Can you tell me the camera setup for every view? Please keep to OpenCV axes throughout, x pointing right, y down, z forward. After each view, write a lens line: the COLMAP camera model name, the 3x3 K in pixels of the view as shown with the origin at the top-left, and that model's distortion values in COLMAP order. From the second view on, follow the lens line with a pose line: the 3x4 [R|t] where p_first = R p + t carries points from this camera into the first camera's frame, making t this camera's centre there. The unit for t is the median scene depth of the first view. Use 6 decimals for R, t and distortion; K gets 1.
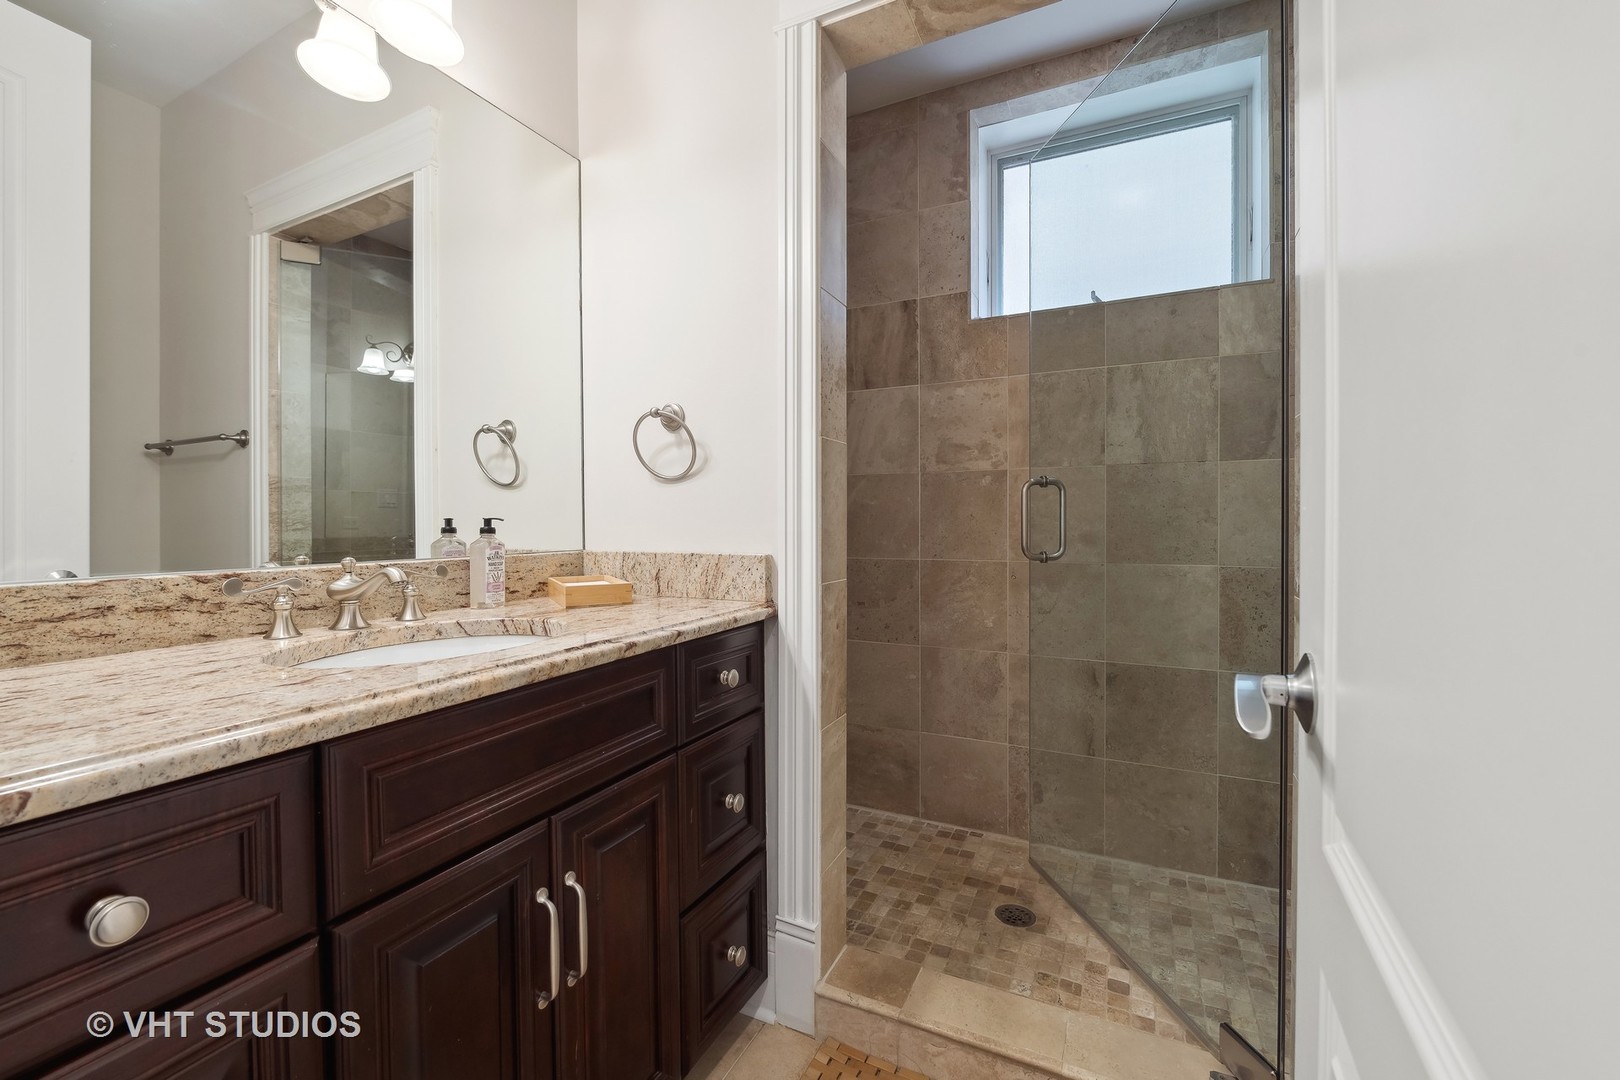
lens RADIAL K [[660.7, 0, 797.2], [0, 660.7, 533.0], [0, 0, 1]] dist [-0.007638, 0.000108]
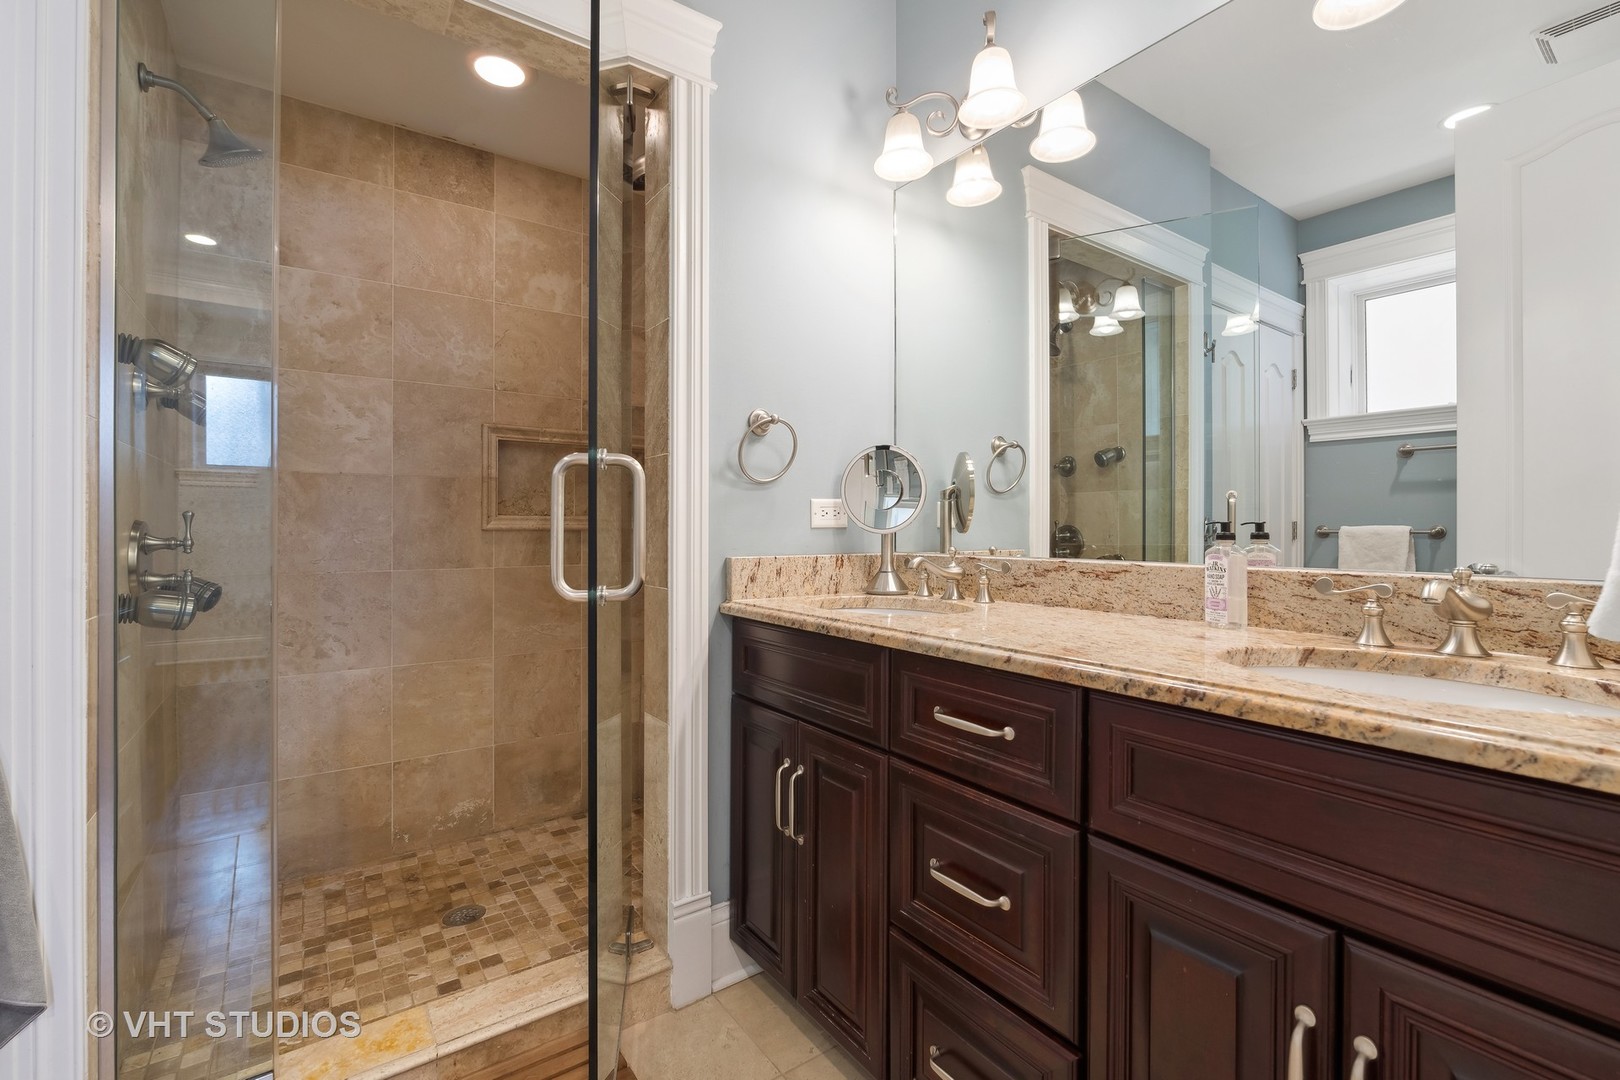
lens RADIAL K [[664.9, 0, 810.0], [0, 664.9, 540.0], [0, 0, 1]] dist [-0.003094, -0.000584]
pose [[-0.502553, 0.012034, -0.864463, 0.563021], [0.001955, 0.999916, 0.012783, -0.011309], [0.864544, 0.004734, -0.502535, 0.928198]]
